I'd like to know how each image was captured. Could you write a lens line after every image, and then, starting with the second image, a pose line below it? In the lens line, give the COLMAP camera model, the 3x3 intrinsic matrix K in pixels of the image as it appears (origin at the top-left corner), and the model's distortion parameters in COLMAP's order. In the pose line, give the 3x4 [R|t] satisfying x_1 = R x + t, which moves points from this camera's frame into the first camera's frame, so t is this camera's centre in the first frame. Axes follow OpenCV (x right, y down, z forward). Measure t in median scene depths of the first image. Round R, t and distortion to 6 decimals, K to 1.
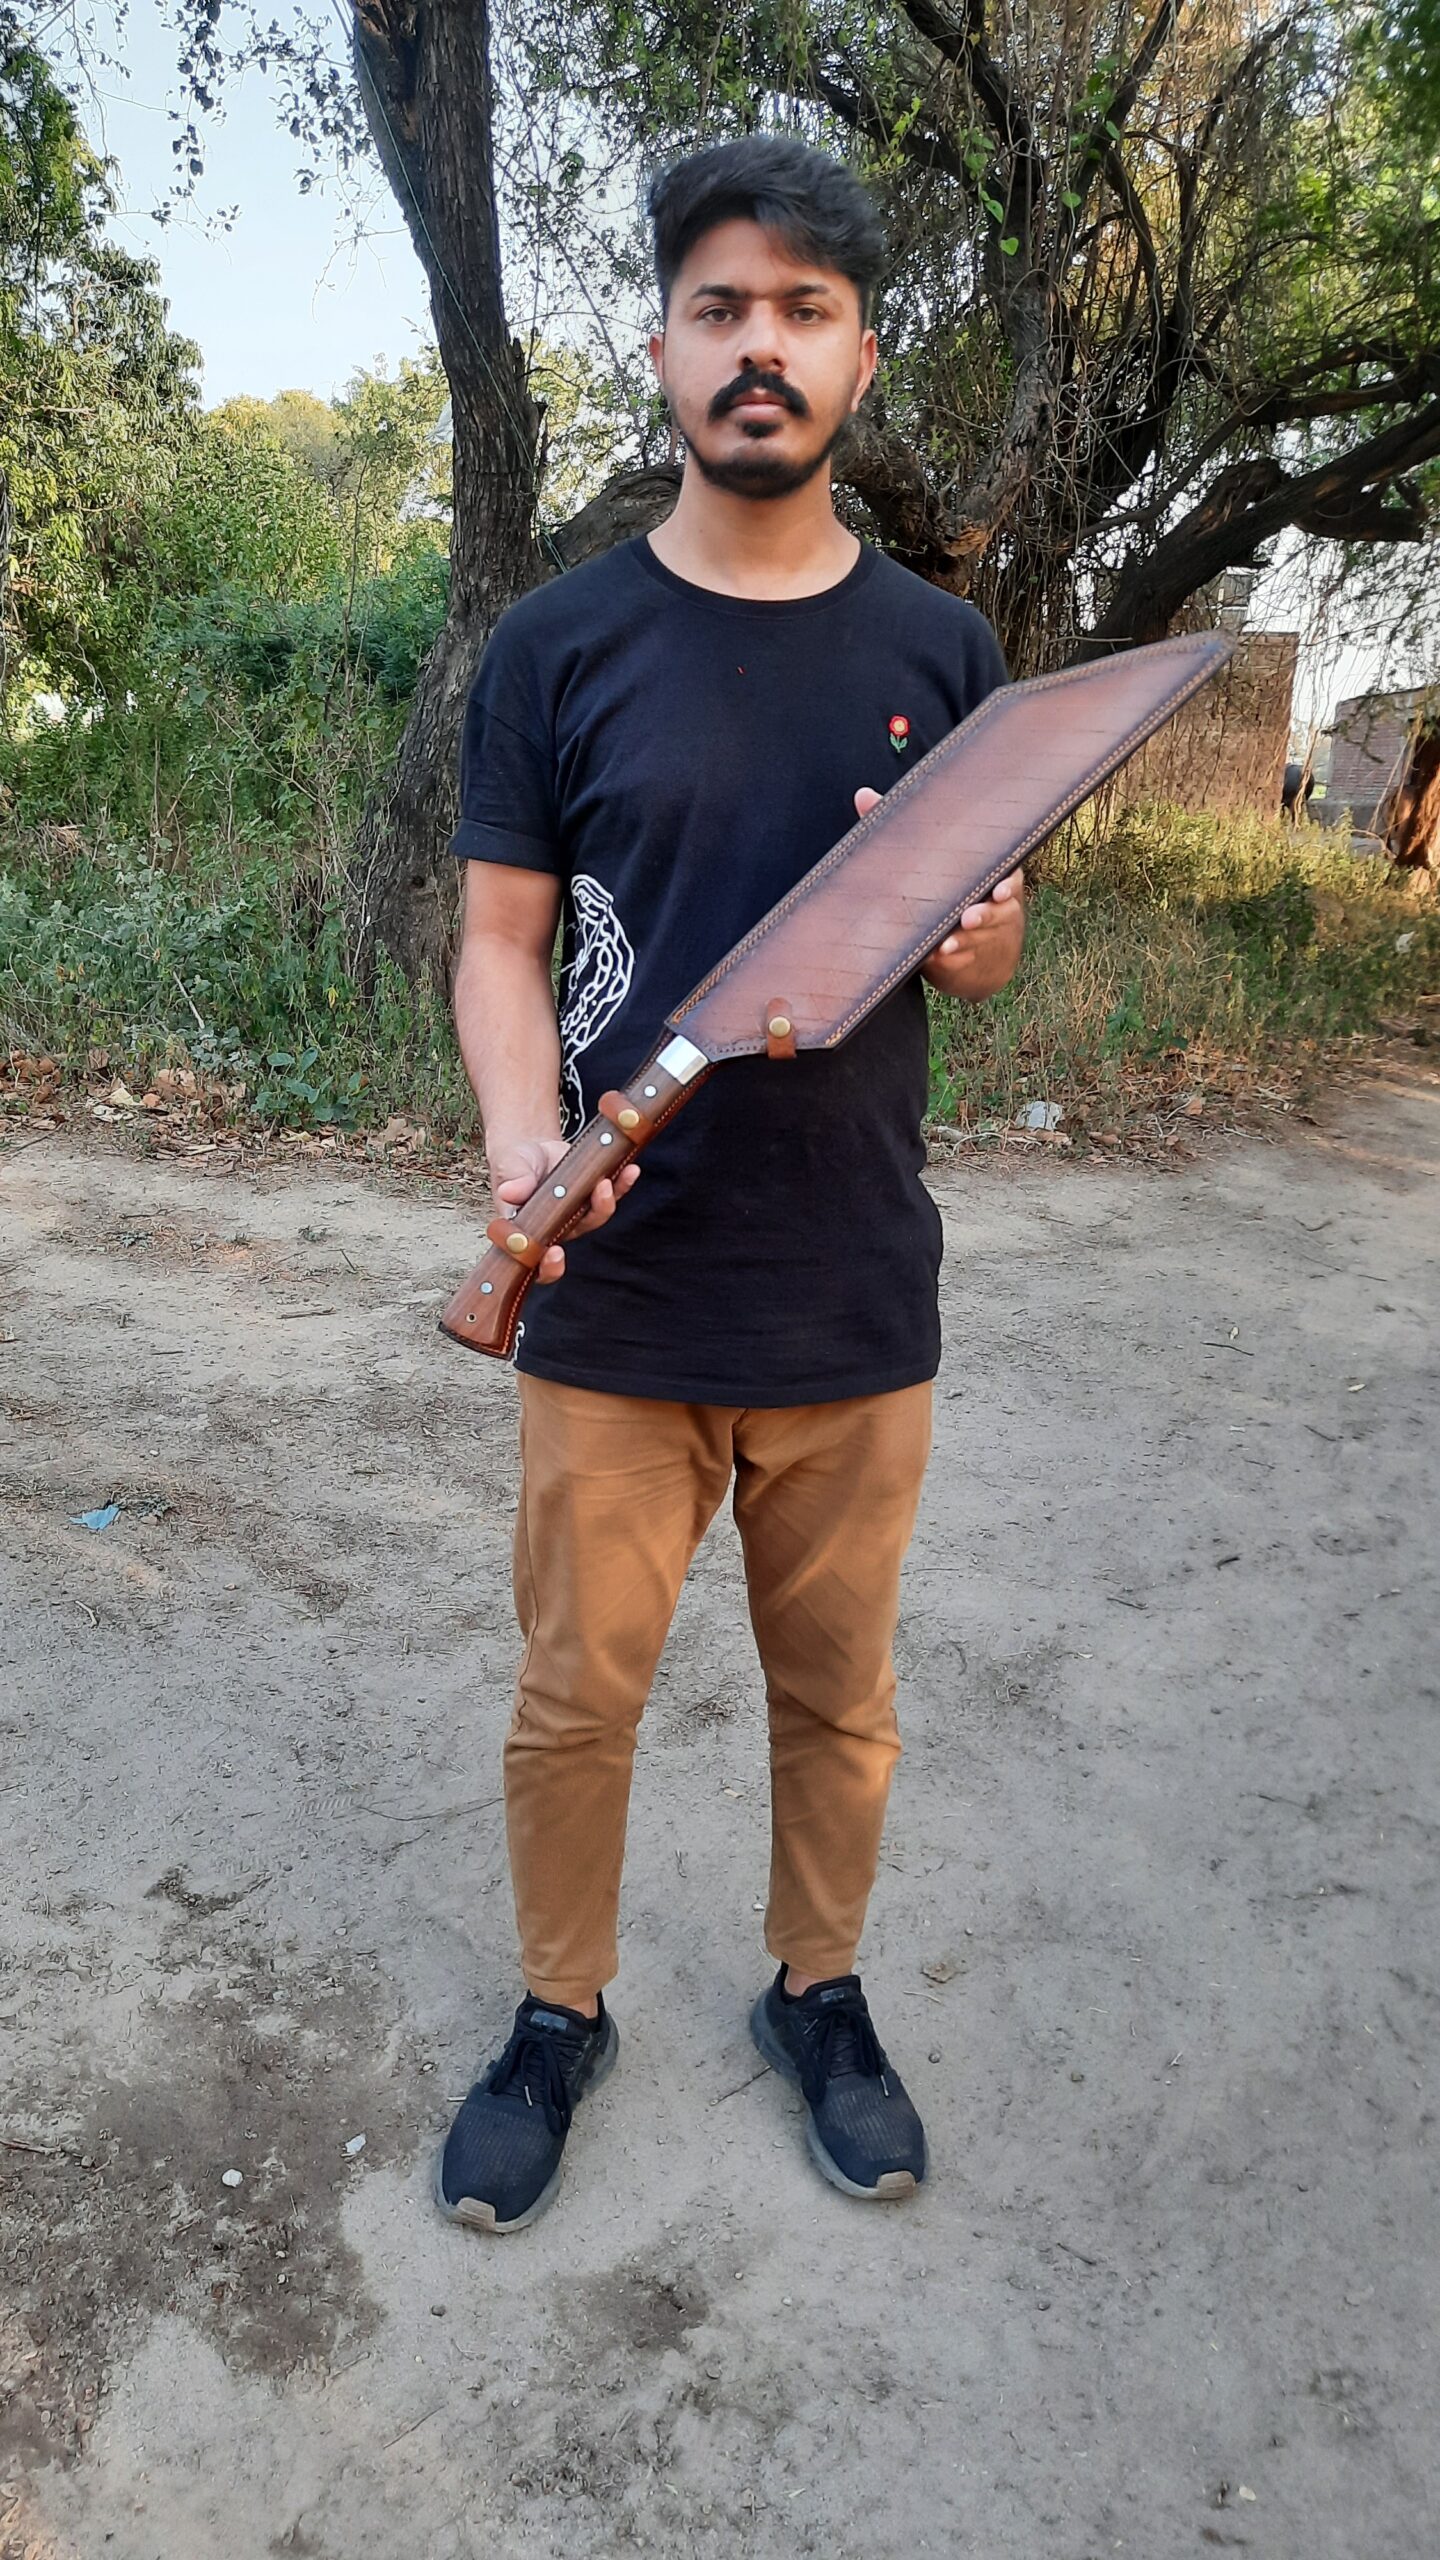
lens RADIAL K [[1915.4, 0, 719.9], [0, 1915.4, 1250.0], [0, 0, 1]] dist [0.070325, -0.075996]
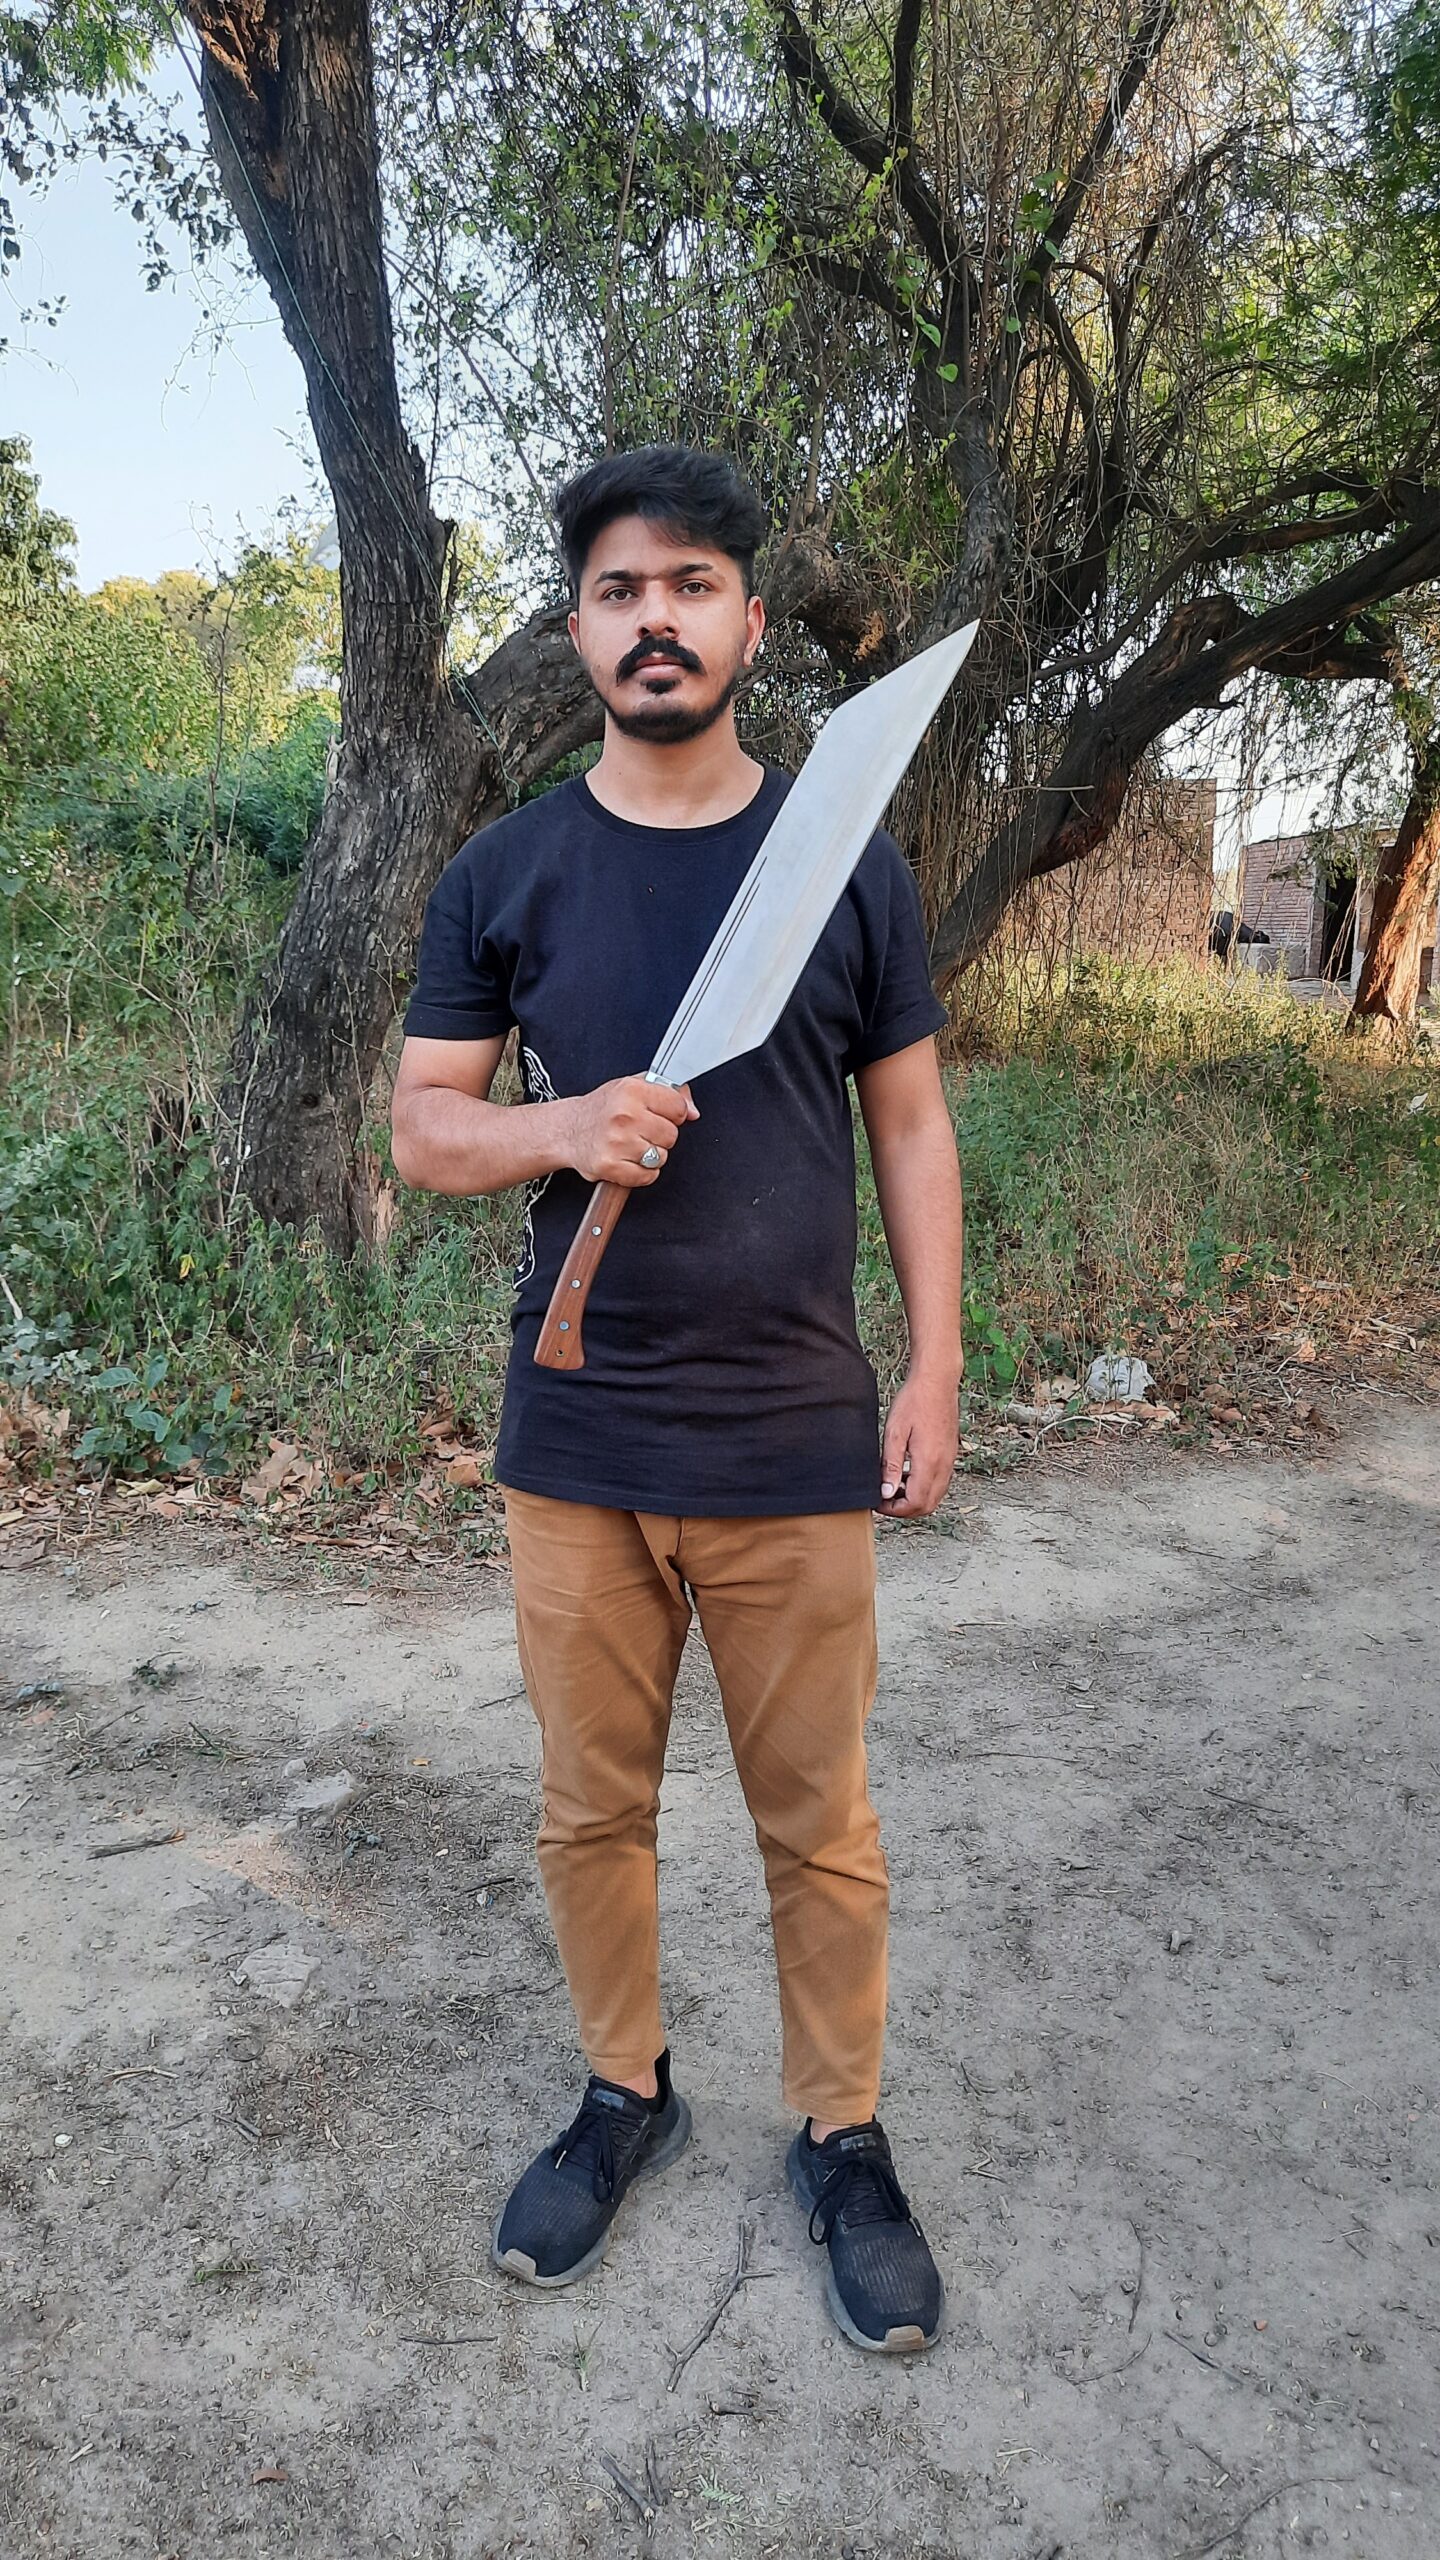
lens RADIAL K [[1940.9, 0, 729.4], [0, 1940.9, 1228.7], [0, 0, 1]] dist [0.059658, -0.068180]
pose [[0.997907, -0.039334, 0.051336, -0.028692], [0.043811, 0.995047, -0.089225, -0.062640], [-0.047572, 0.091287, 0.994688, 0.206331]]
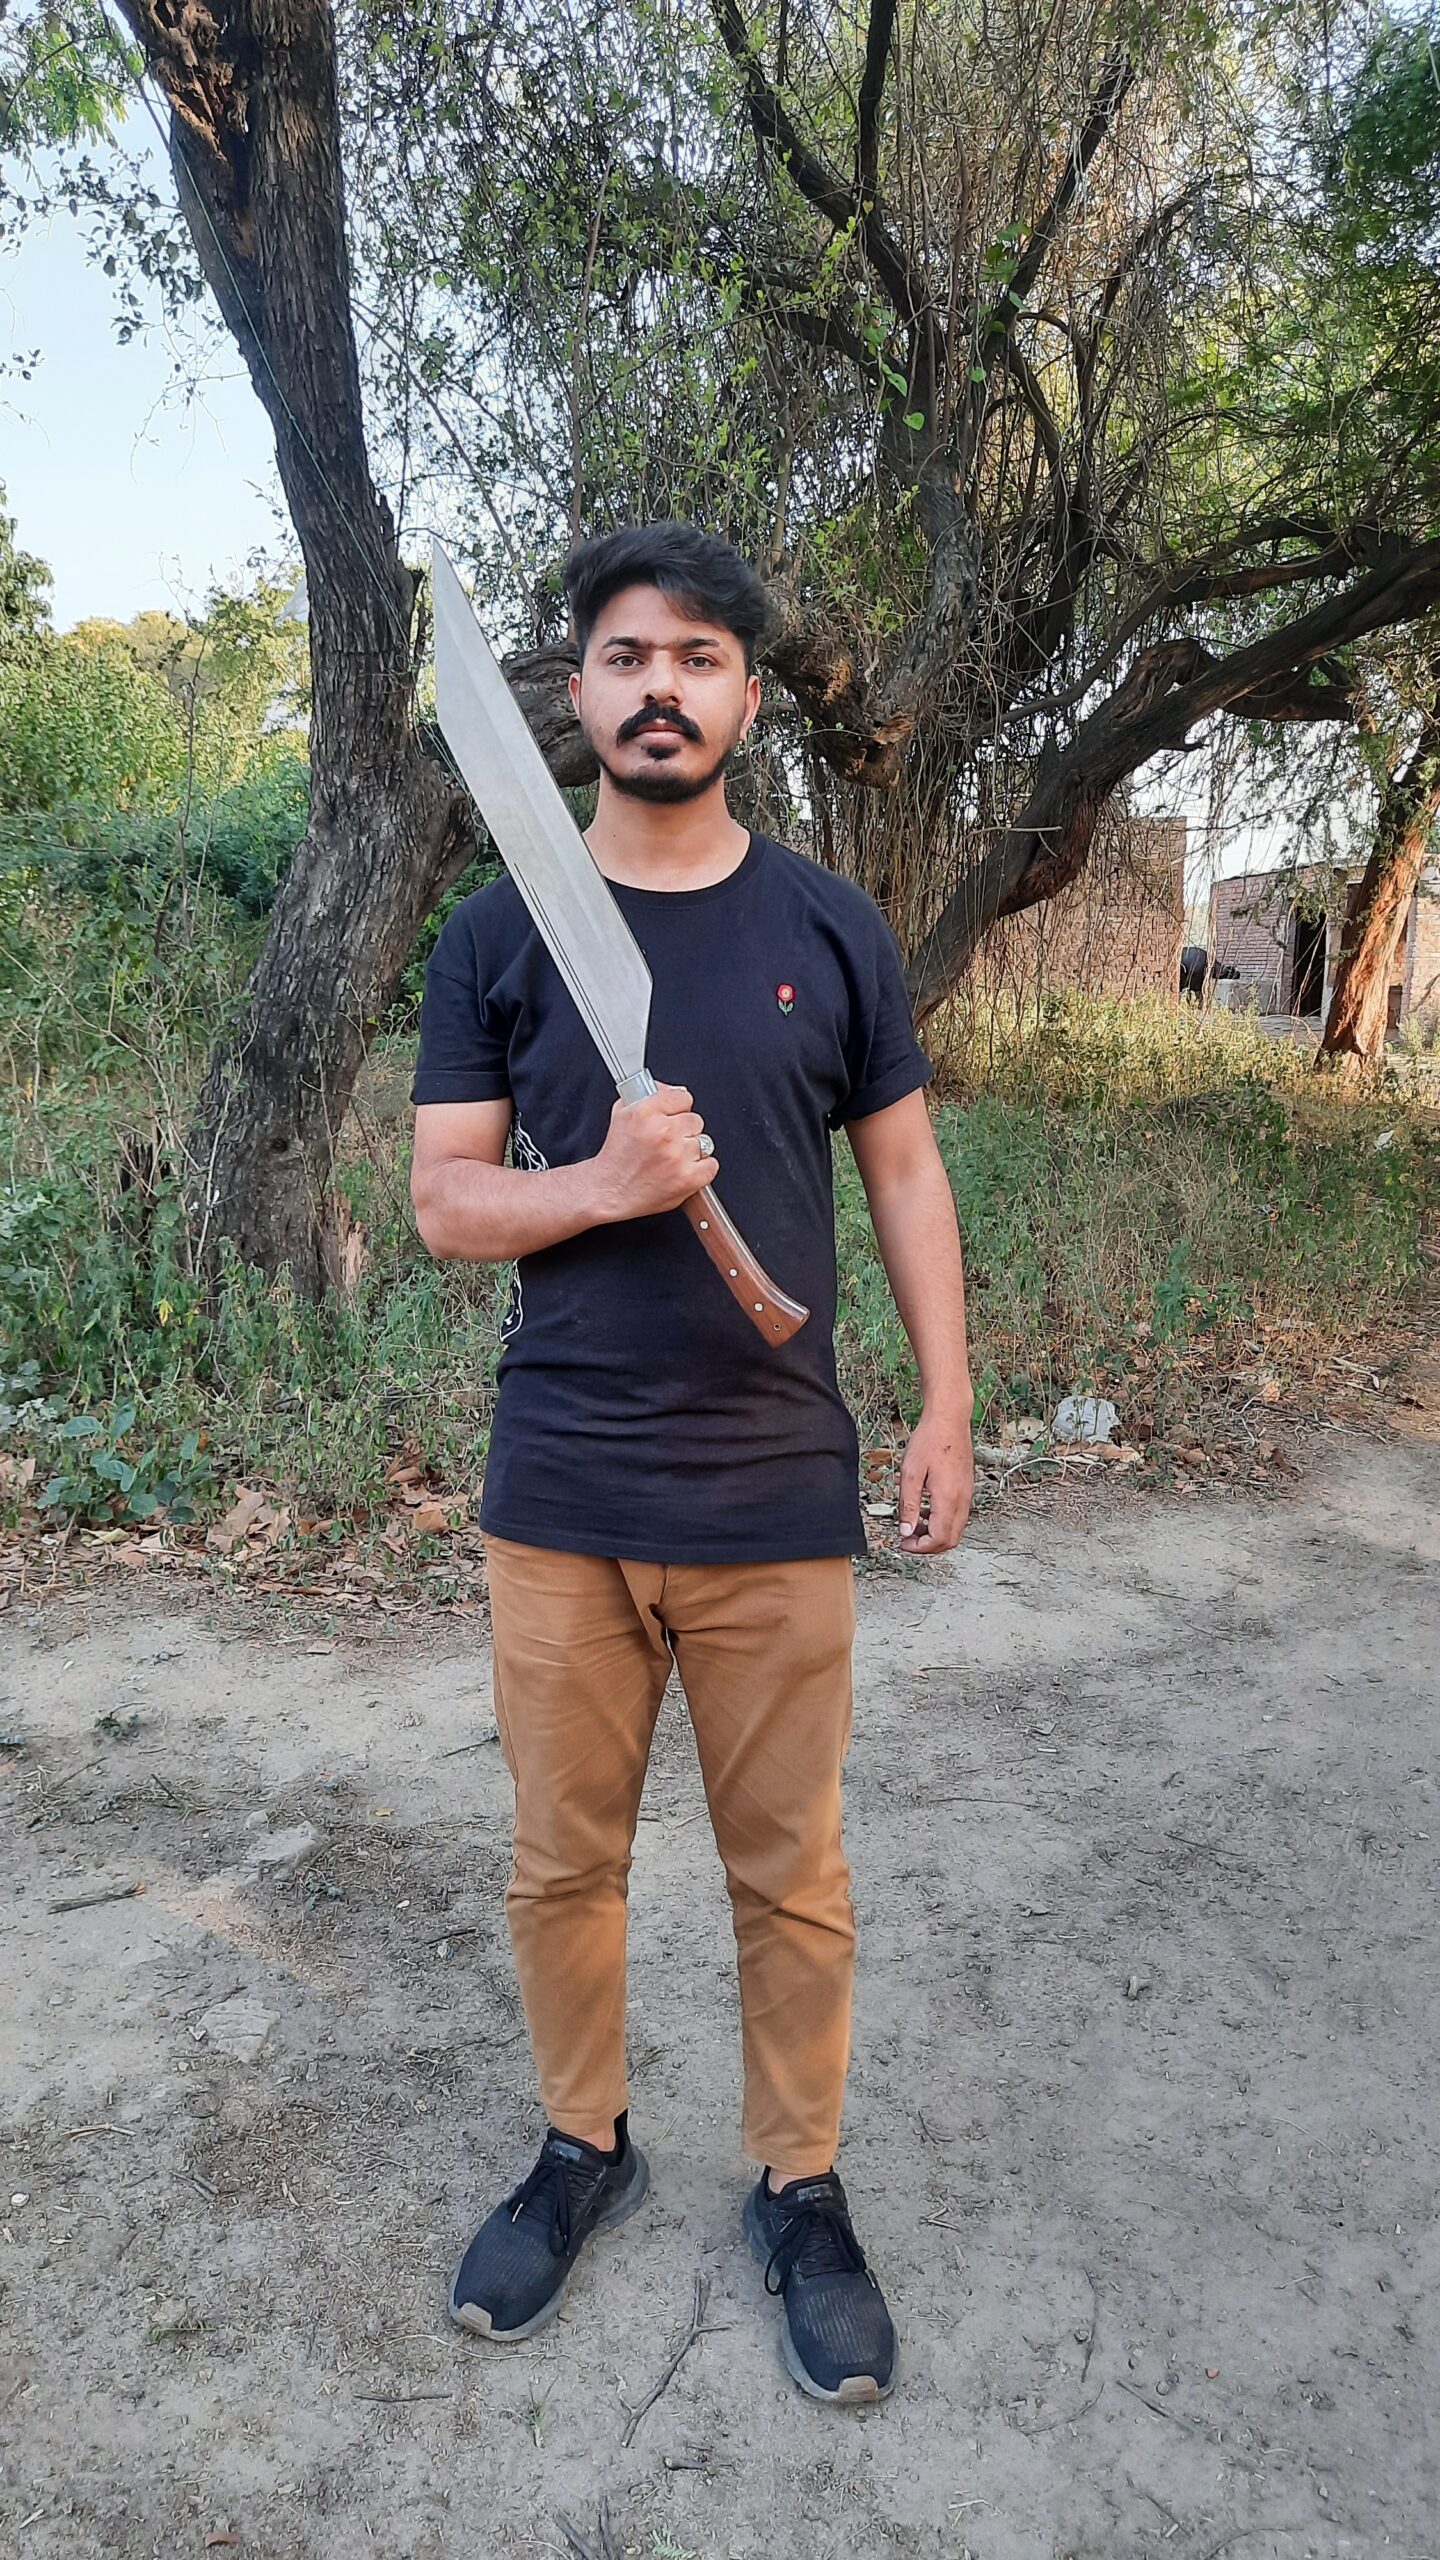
lens RADIAL K [[1940.9, 0, 729.4], [0, 1940.9, 1228.7], [0, 0, 1]] dist [0.059658, -0.068180]
pose [[0.997057, -0.042553, 0.063767, -0.024936], [0.049200, 0.993086, -0.106579, -0.065301], [-0.058791, 0.109403, 0.992257, 0.201776]]
